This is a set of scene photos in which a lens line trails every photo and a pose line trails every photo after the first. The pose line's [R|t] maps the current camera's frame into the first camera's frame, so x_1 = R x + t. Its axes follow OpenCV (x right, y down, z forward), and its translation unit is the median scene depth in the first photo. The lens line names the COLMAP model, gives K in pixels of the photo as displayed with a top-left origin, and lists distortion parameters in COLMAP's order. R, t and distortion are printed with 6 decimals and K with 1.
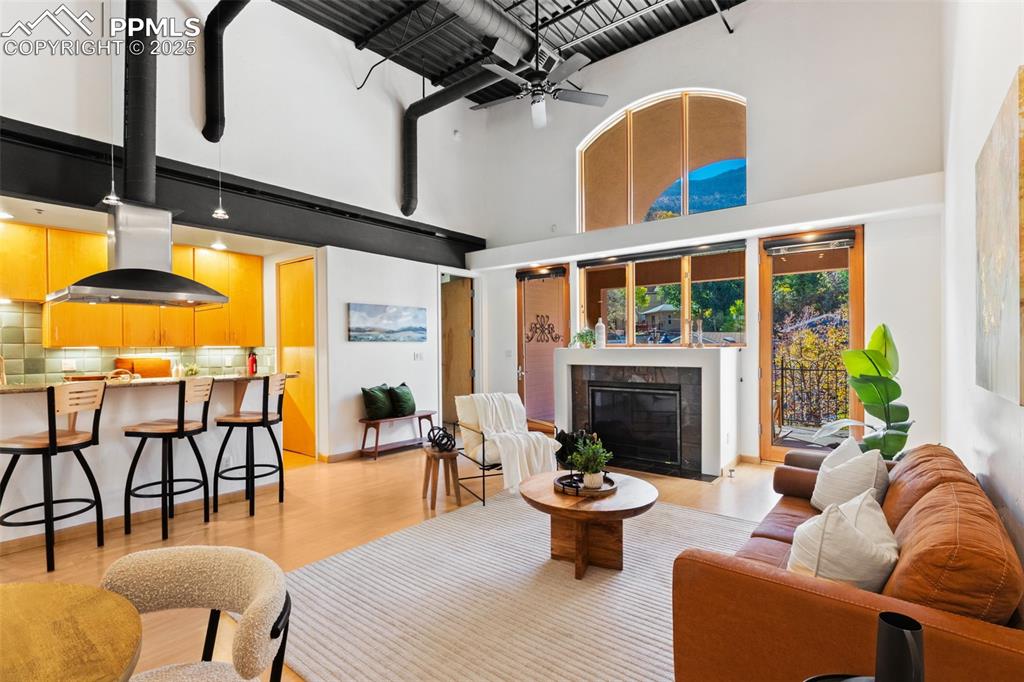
lens RADIAL K [[480.8, 0, 500.7], [0, 480.8, 351.7], [0, 0, 1]] dist [-0.000073, -0.000492]
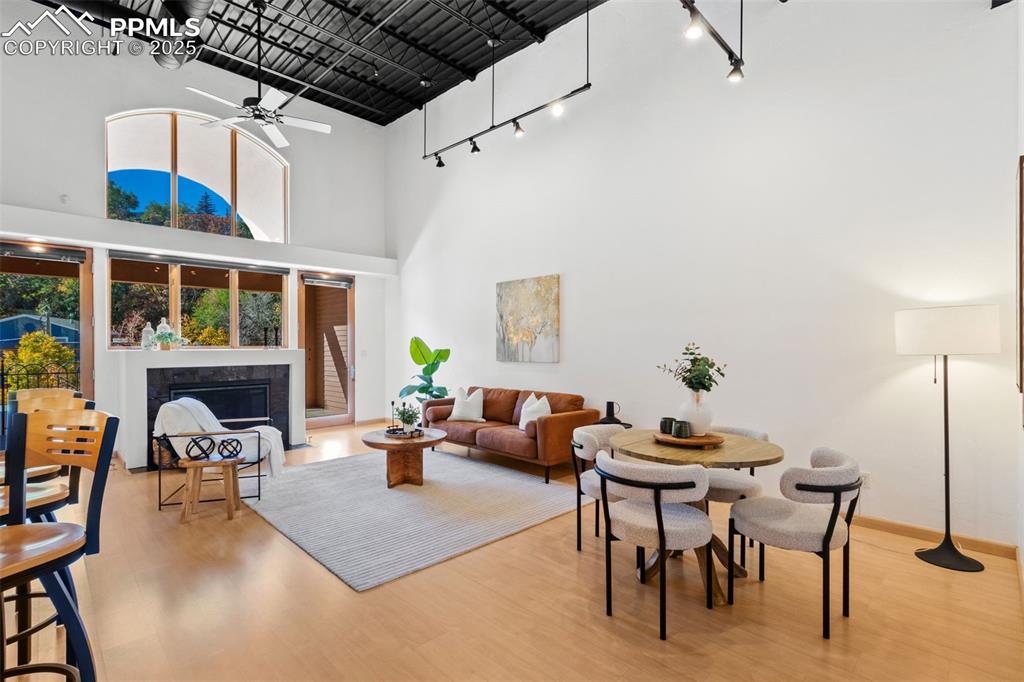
lens RADIAL K [[470.7, 0, 491.4], [0, 470.7, 341.7], [0, 0, 1]] dist [-0.000580, 0.000062]
pose [[0.133487, 0.014223, 0.990949, -0.662797], [0.015503, 0.999745, -0.016438, 0.001817], [-0.990929, 0.017557, 0.133232, 0.245023]]
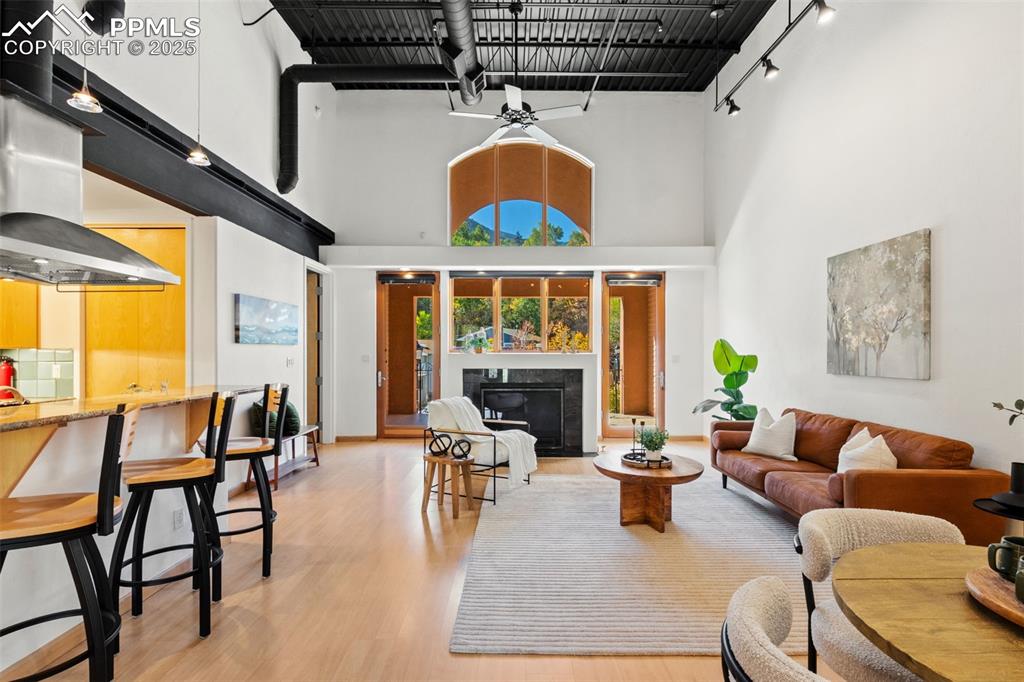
lens RADIAL K [[477.0, 0, 510.0], [0, 477.0, 345.8], [0, 0, 1]] dist [-0.001215, -0.000715]
pose [[0.774647, 0.013536, 0.632249, -0.453242], [0.002008, 0.999713, -0.023863, 0.002204], [-0.632391, 0.019755, 0.774397, 0.124319]]
